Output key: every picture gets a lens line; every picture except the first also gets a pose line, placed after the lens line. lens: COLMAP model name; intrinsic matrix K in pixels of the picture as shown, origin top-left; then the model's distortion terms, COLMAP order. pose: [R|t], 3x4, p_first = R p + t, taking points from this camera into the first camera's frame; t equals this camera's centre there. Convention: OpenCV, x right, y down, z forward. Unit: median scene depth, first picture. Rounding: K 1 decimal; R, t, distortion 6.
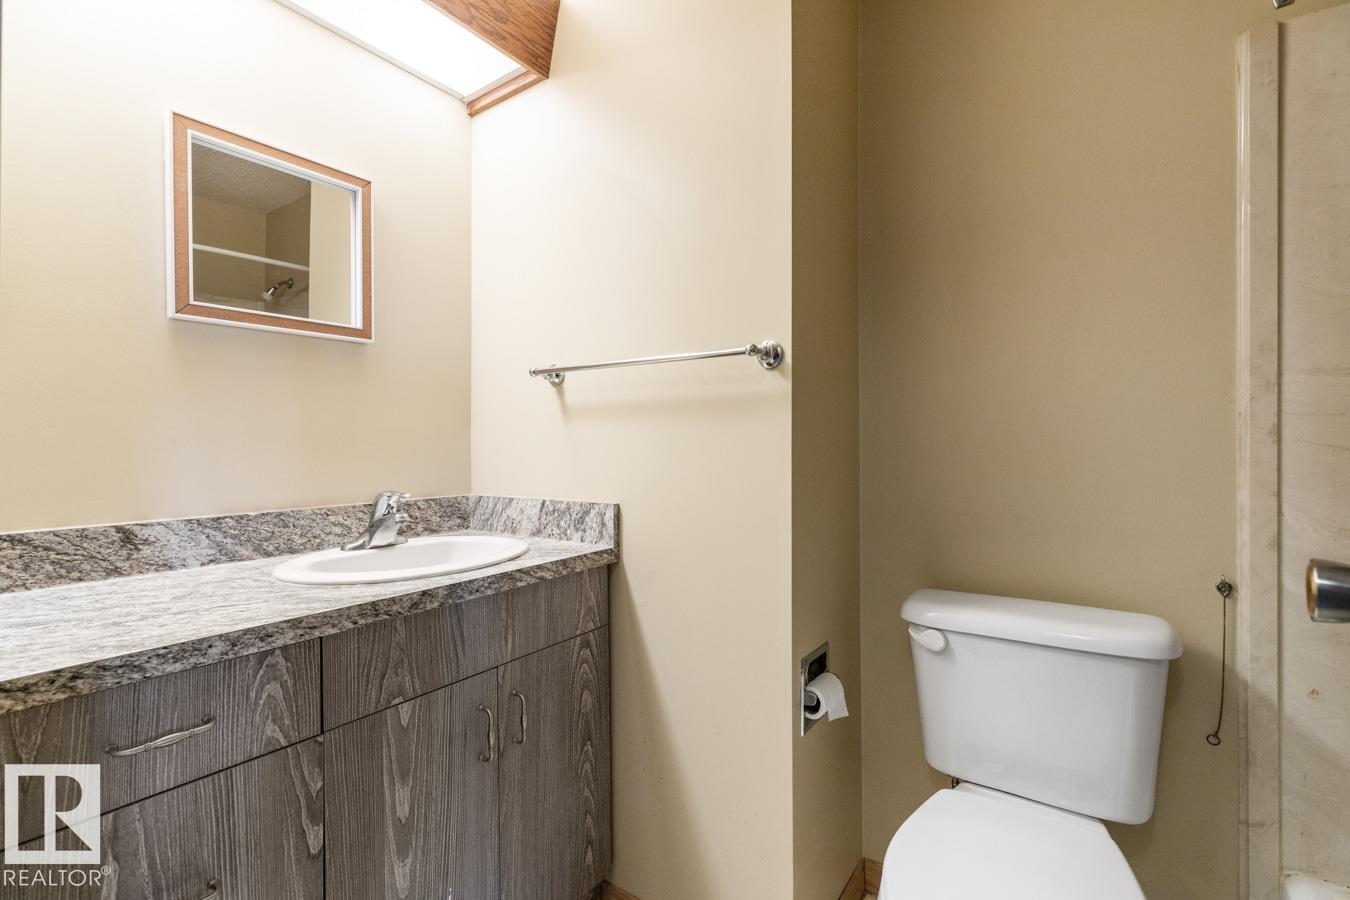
lens RADIAL K [[618.6, 0, 675.0], [0, 618.6, 450.0], [0, 0, 1]] dist [0.003168, 0.000391]
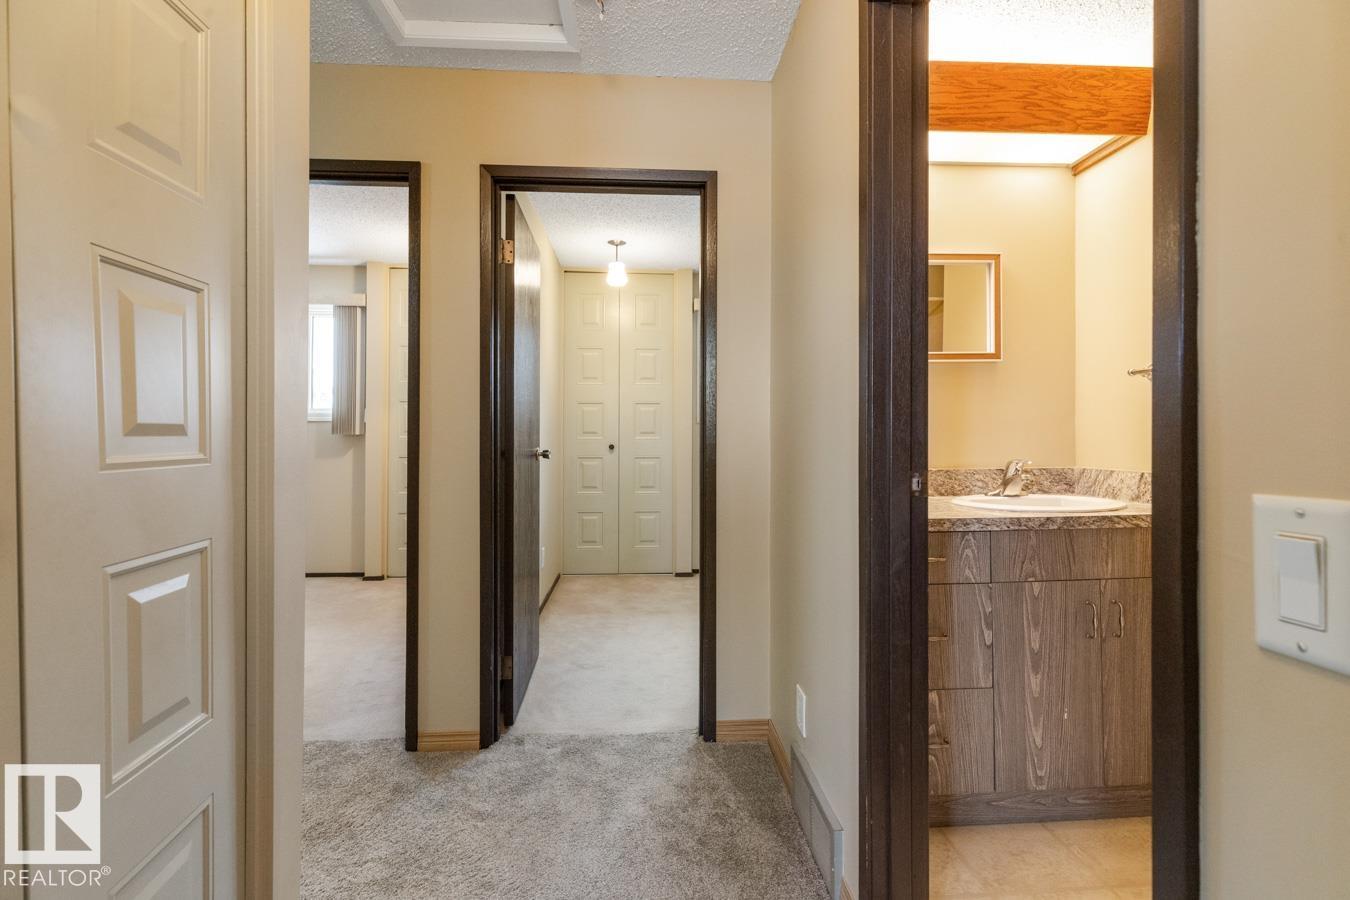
lens RADIAL K [[623.5, 0, 669.3], [0, 623.5, 428.0], [0, 0, 1]] dist [0.002846, 0.000294]
pose [[0.635130, -0.005965, -0.772382, 0.205486], [-0.002756, 0.999946, -0.009988, 0.006509], [0.772400, 0.008472, 0.635080, -0.715358]]
